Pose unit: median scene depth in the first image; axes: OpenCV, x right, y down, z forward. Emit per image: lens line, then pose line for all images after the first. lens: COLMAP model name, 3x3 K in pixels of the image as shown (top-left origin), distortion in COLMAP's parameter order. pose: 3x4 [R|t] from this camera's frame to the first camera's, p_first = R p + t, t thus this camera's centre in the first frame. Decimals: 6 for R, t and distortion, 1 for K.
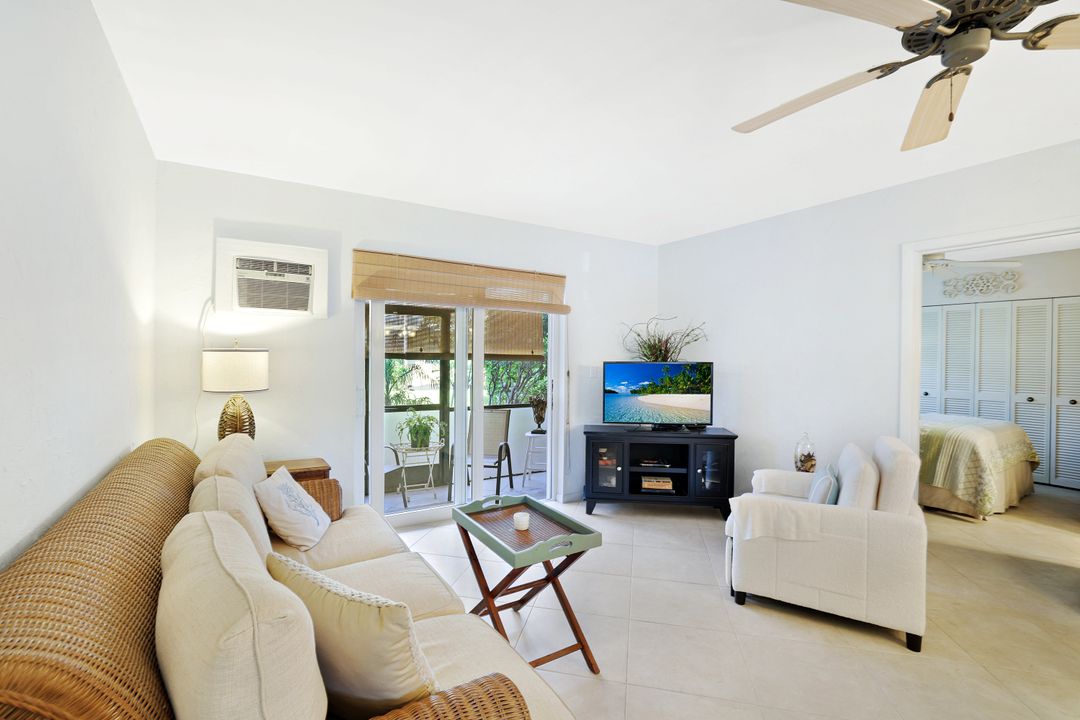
lens RADIAL K [[482.7, 0, 538.2], [0, 482.7, 358.7], [0, 0, 1]] dist [-0.025817, 0.002074]
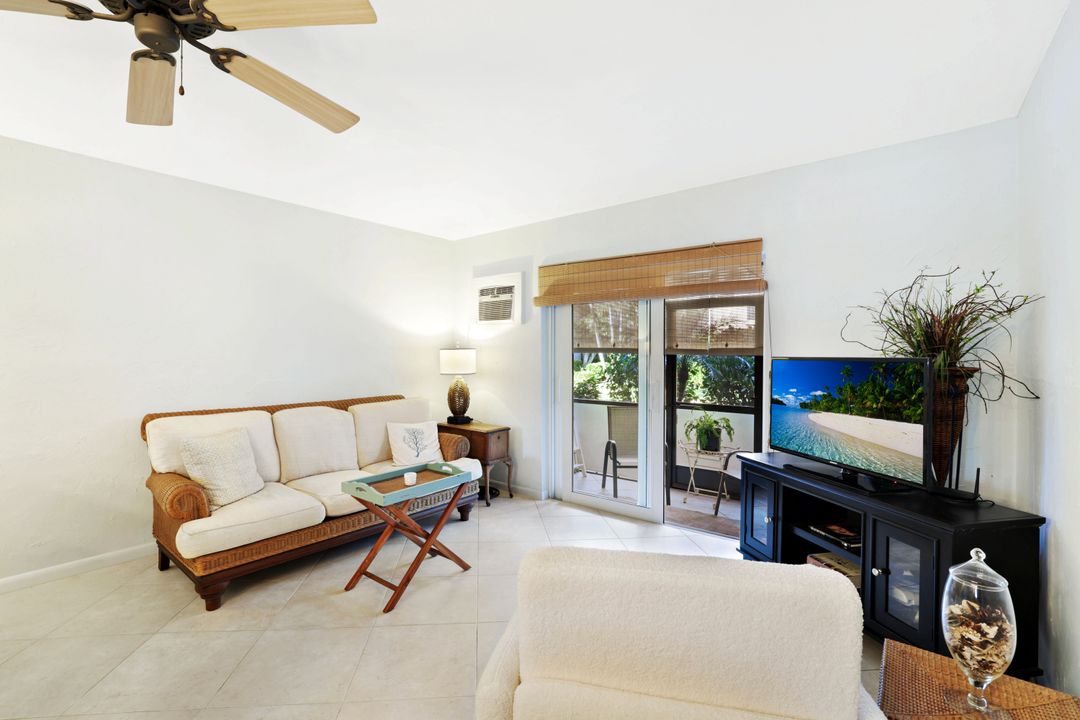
lens RADIAL K [[482.7, 0, 512.3], [0, 482.7, 355.9], [0, 0, 1]] dist [-0.025817, 0.002074]
pose [[0.311324, -0.001147, -0.950303, 0.699343], [-0.002113, 0.999996, -0.001899, 0.006915], [0.950301, 0.002600, 0.311320, 0.474378]]
